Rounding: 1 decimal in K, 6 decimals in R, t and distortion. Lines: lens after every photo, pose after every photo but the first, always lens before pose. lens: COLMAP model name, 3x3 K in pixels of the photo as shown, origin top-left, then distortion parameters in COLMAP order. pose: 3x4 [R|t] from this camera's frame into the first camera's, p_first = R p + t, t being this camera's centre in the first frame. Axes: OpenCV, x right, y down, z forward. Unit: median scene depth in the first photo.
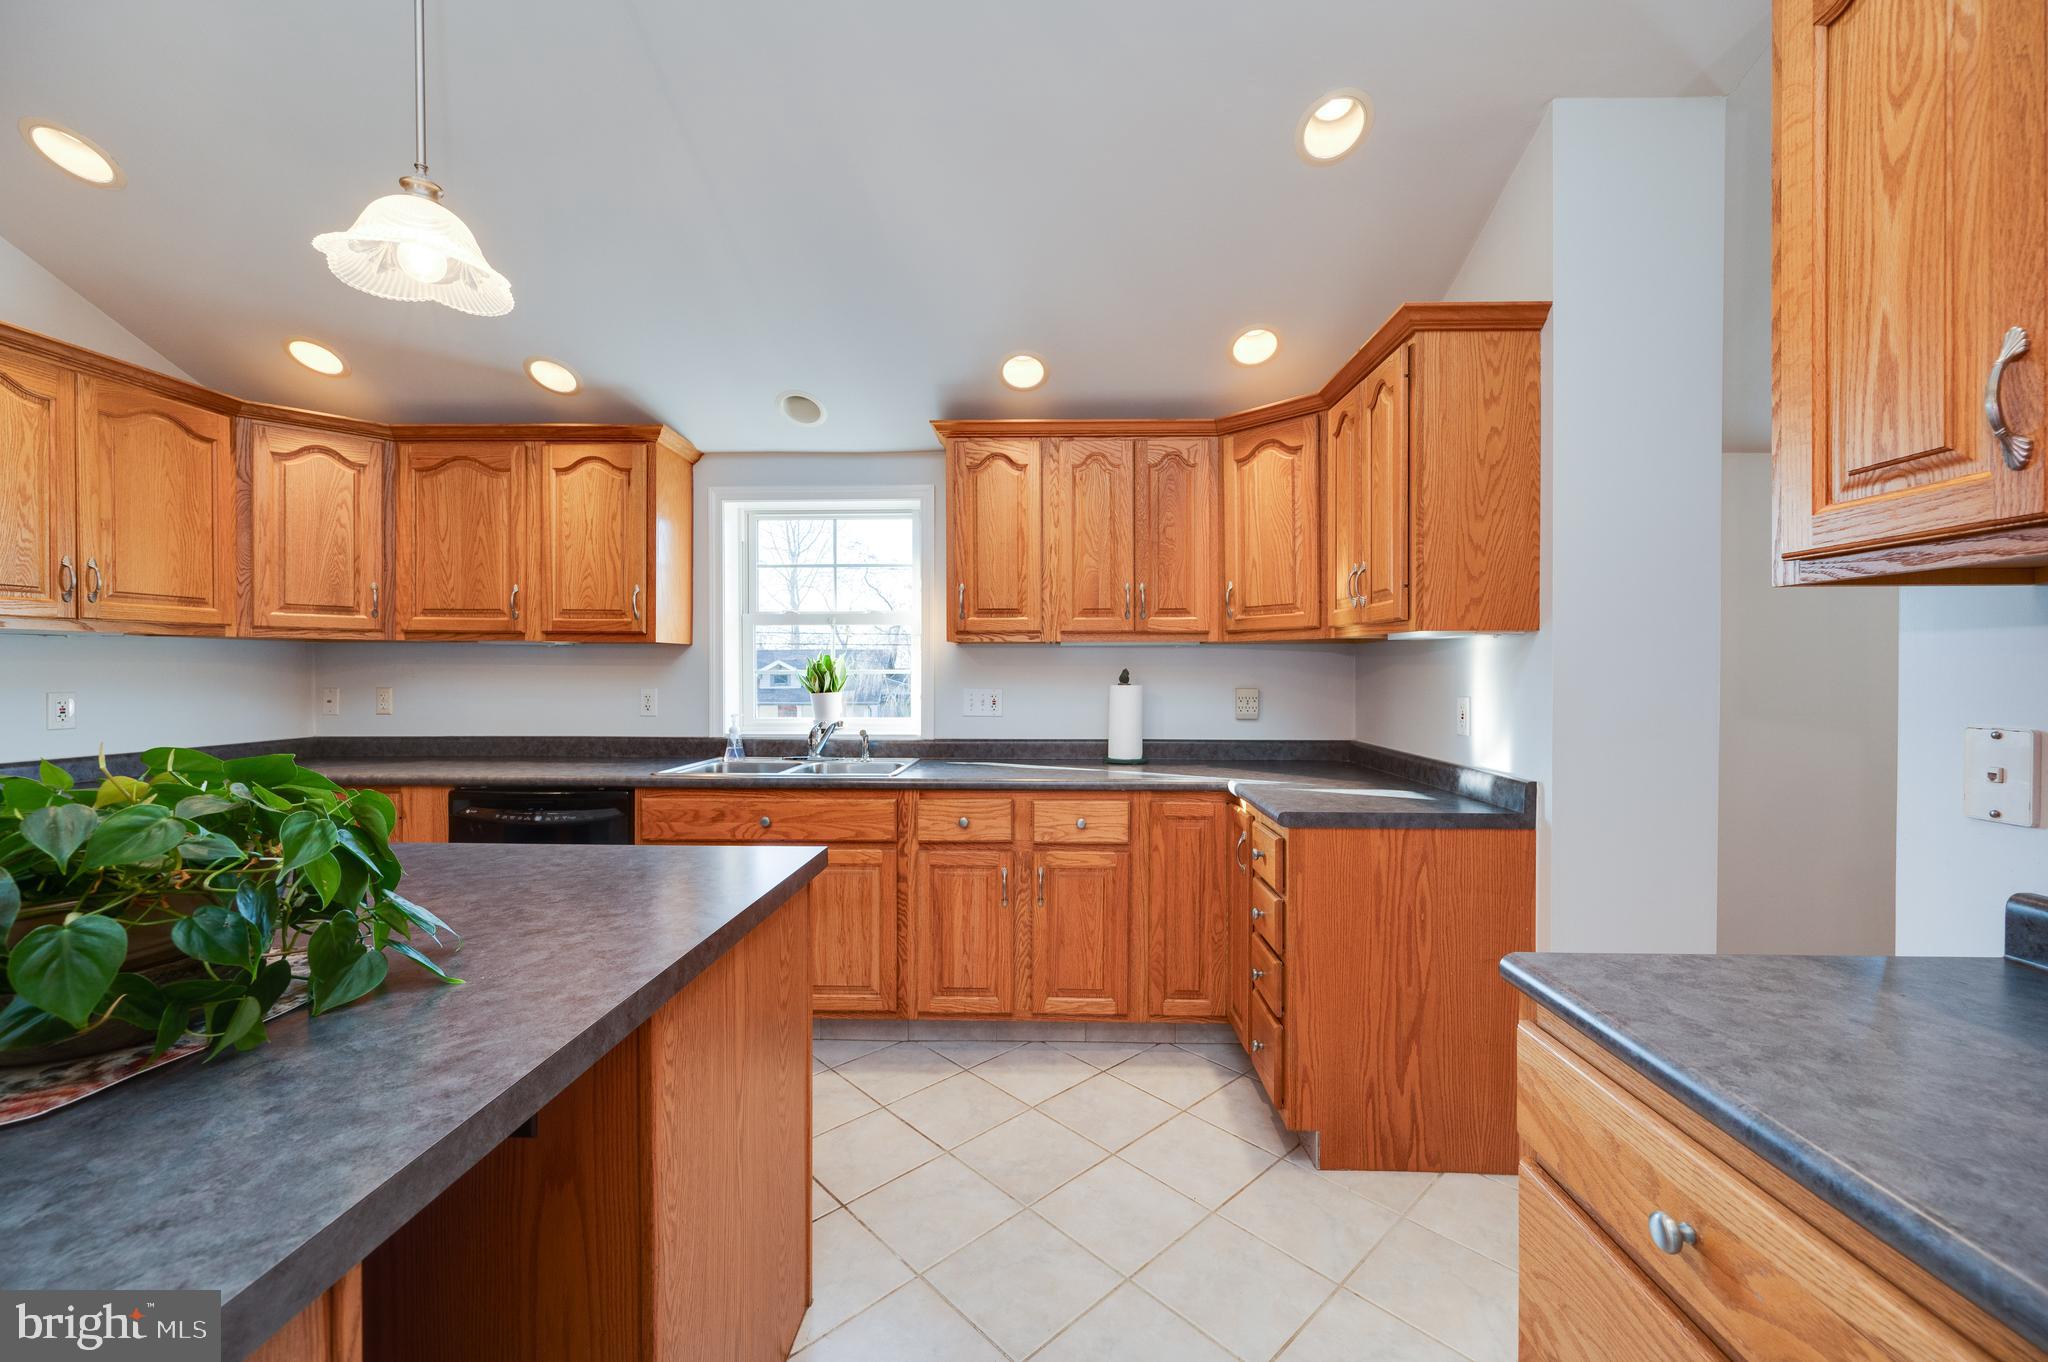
lens RADIAL K [[803.6, 0, 1024.1], [0, 803.6, 677.3], [0, 0, 1]] dist [-0.000357, -0.000163]
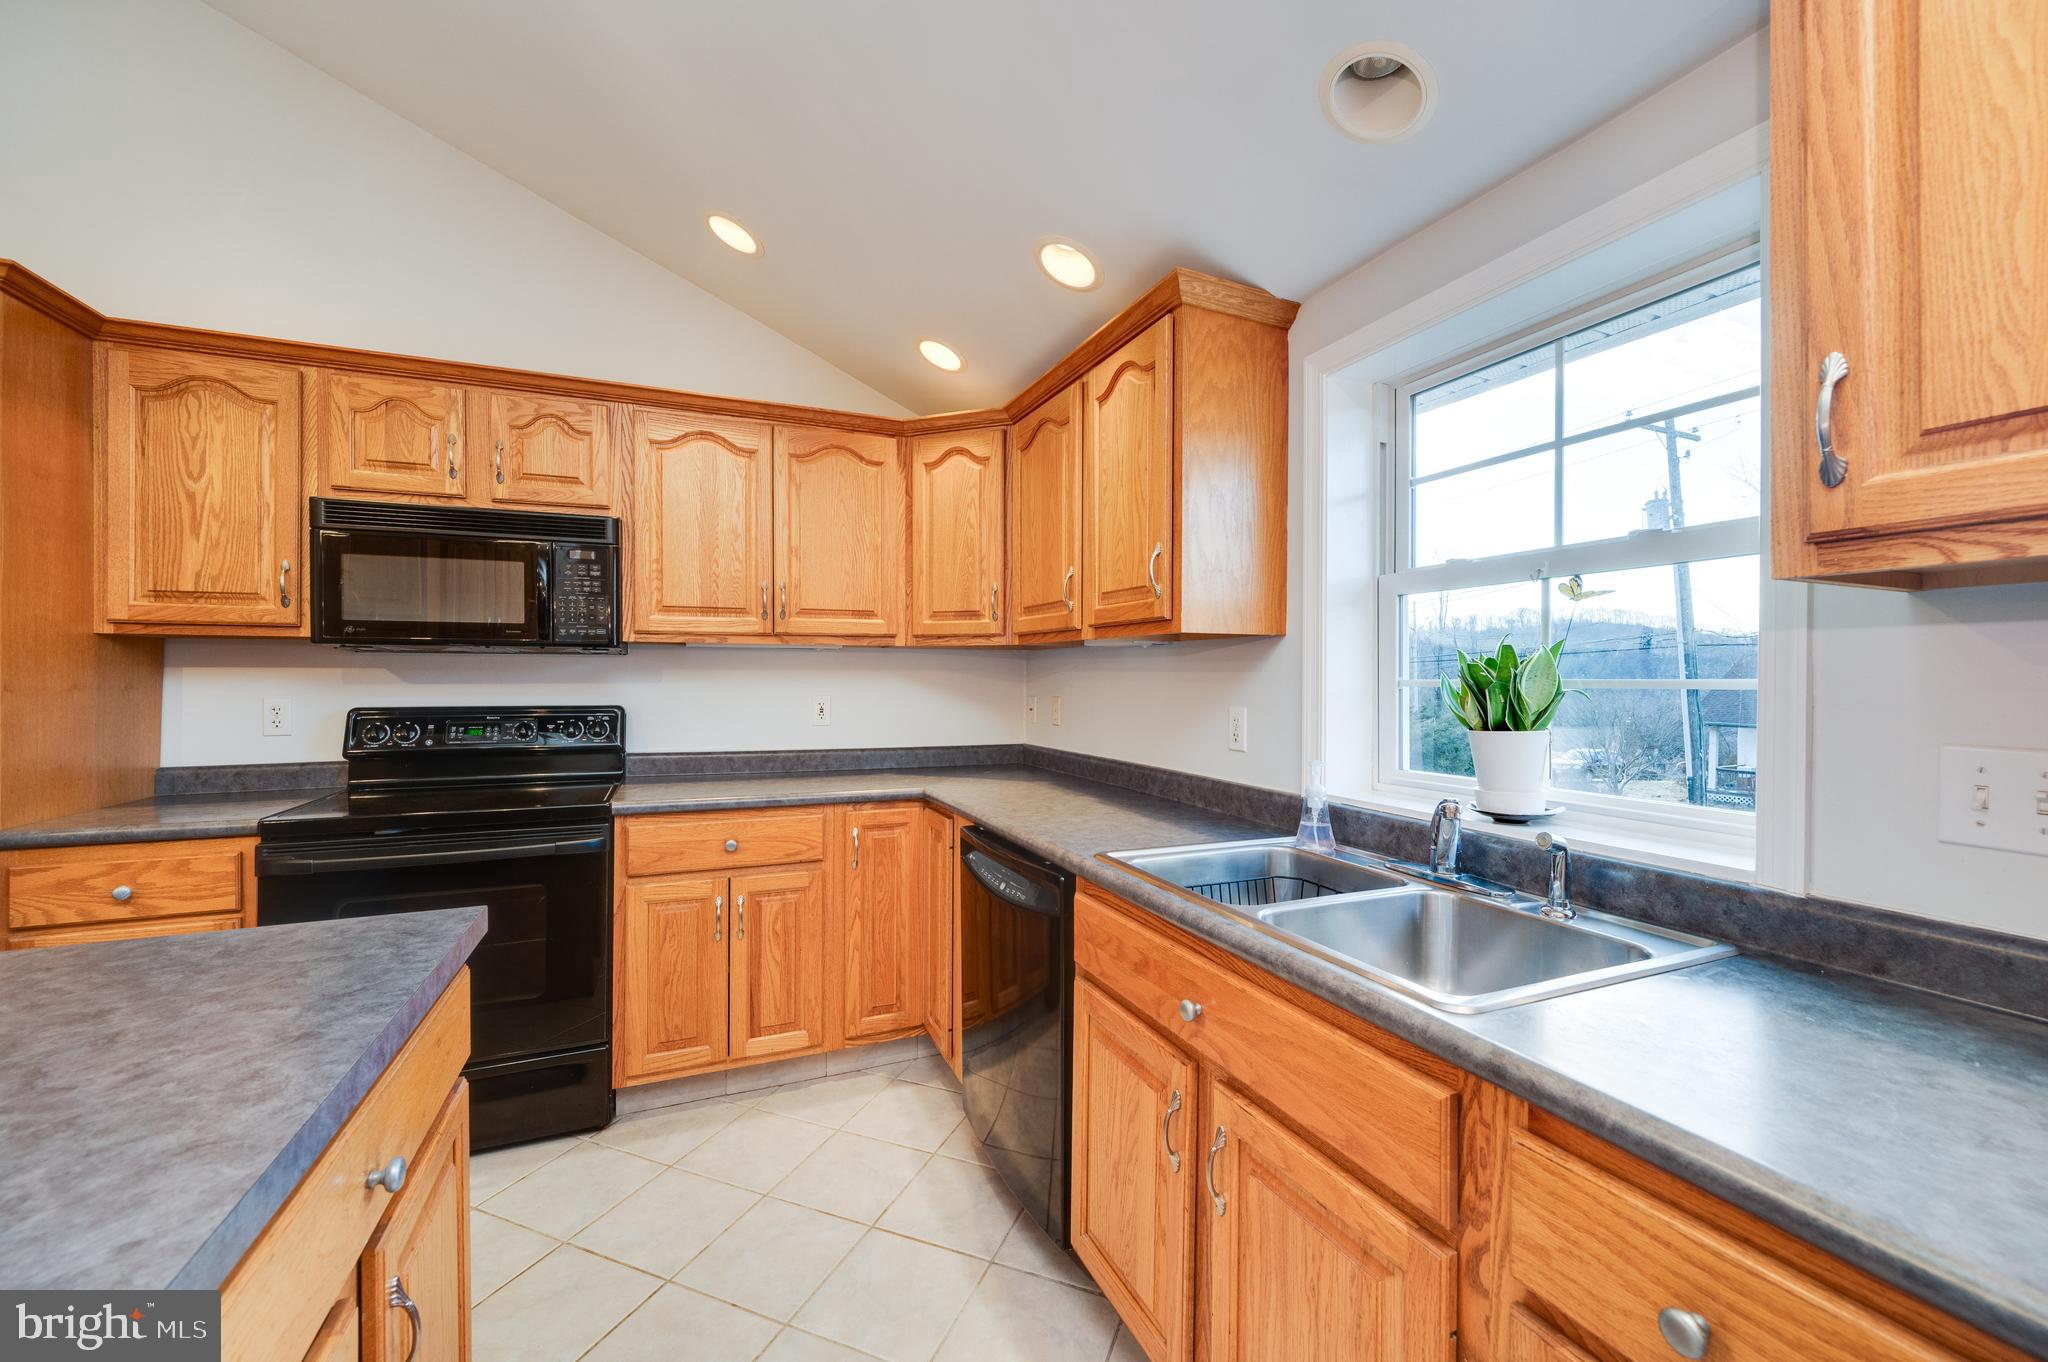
lens RADIAL K [[803.6, 0, 1028.8], [0, 803.6, 682.2], [0, 0, 1]] dist [-0.000357, -0.000163]
pose [[0.434035, 0.005614, -0.900878, 0.043322], [-0.012950, 0.999916, -0.000008, -0.004335], [0.900803, 0.011670, 0.434071, 0.653310]]
